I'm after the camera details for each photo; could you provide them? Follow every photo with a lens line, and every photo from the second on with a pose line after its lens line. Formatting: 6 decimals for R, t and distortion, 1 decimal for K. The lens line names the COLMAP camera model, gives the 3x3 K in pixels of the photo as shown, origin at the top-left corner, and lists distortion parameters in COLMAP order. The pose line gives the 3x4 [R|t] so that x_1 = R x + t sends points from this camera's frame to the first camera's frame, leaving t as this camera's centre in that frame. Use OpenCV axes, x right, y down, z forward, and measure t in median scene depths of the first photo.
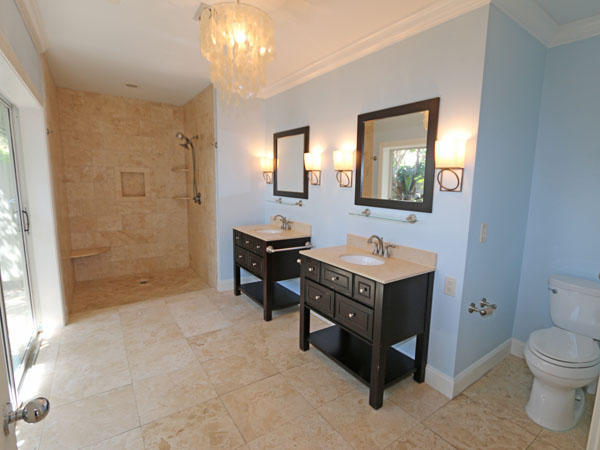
lens RADIAL K [[307.2, 0, 313.5], [0, 307.2, 224.2], [0, 0, 1]] dist [-0.001687, 0.000071]
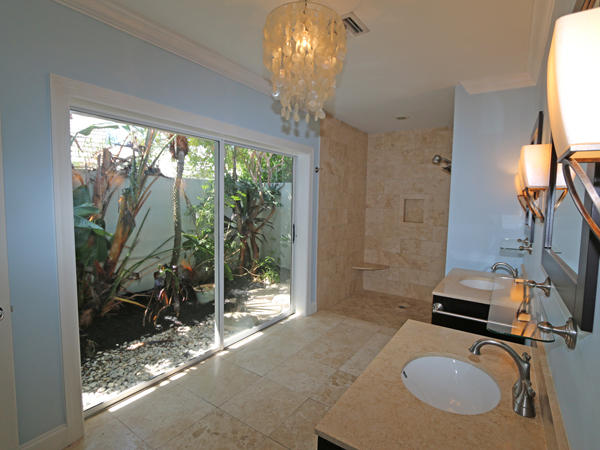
lens RADIAL K [[307.2, 0, 313.5], [0, 307.2, 224.2], [0, 0, 1]] dist [-0.001687, 0.000071]
pose [[0.373322, 0.064454, -0.925460, 0.259189], [-0.147139, 0.989070, 0.009530, -0.047675], [0.915959, 0.132614, 0.378725, 0.320646]]
